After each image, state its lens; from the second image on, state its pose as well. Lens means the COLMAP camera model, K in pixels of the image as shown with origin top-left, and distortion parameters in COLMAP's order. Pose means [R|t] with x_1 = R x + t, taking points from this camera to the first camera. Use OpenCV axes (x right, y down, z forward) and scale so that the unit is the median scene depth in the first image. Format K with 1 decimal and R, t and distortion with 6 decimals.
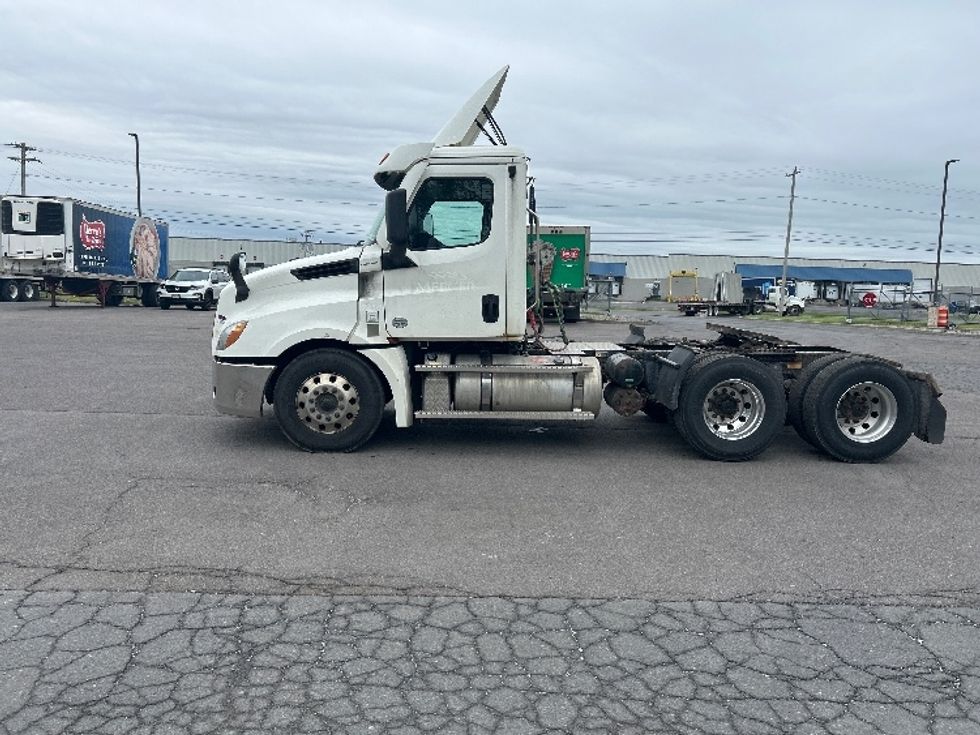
lens RADIAL K [[739.1, 0, 500.3], [0, 739.1, 370.0], [0, 0, 1]] dist [0.043971, -0.045539]
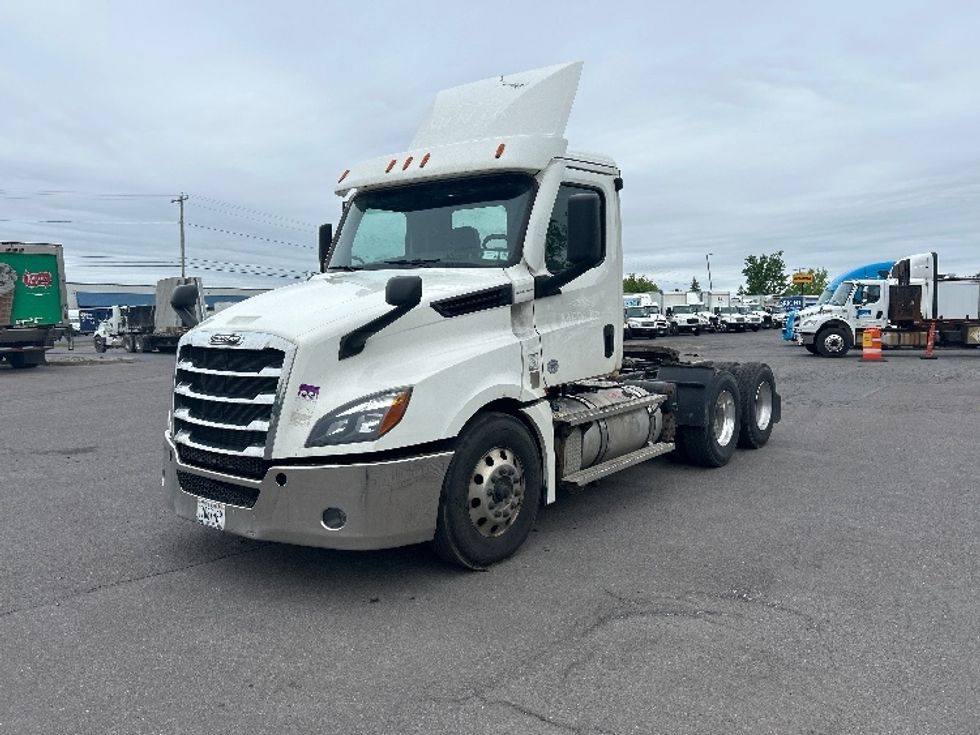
lens RADIAL K [[739.1, 0, 494.2], [0, 739.1, 369.2], [0, 0, 1]] dist [0.043971, -0.045539]
pose [[0.660464, -0.092092, 0.745189, -0.745121], [0.119282, 0.992715, 0.016962, -0.081858], [-0.741323, 0.077685, 0.666637, 0.534029]]
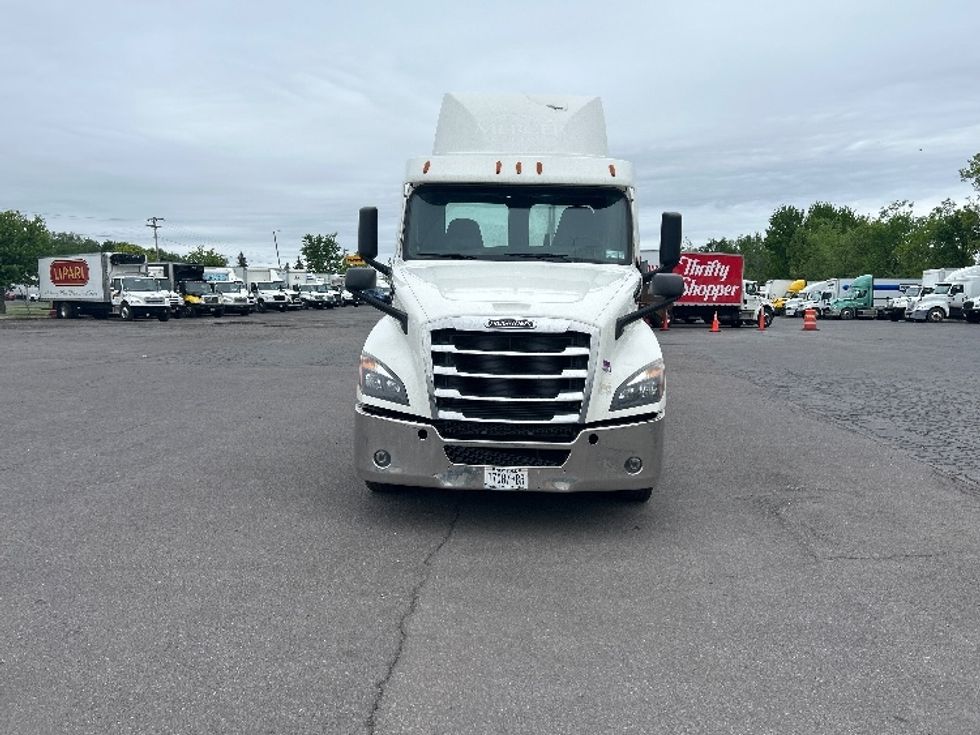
lens RADIAL K [[739.1, 0, 490.6], [0, 739.1, 376.1], [0, 0, 1]] dist [0.043971, -0.045539]
pose [[0.108229, -0.140653, 0.984126, -1.204001], [0.105570, 0.985969, 0.129307, -0.184443], [-0.988505, 0.089899, 0.121559, 1.164851]]
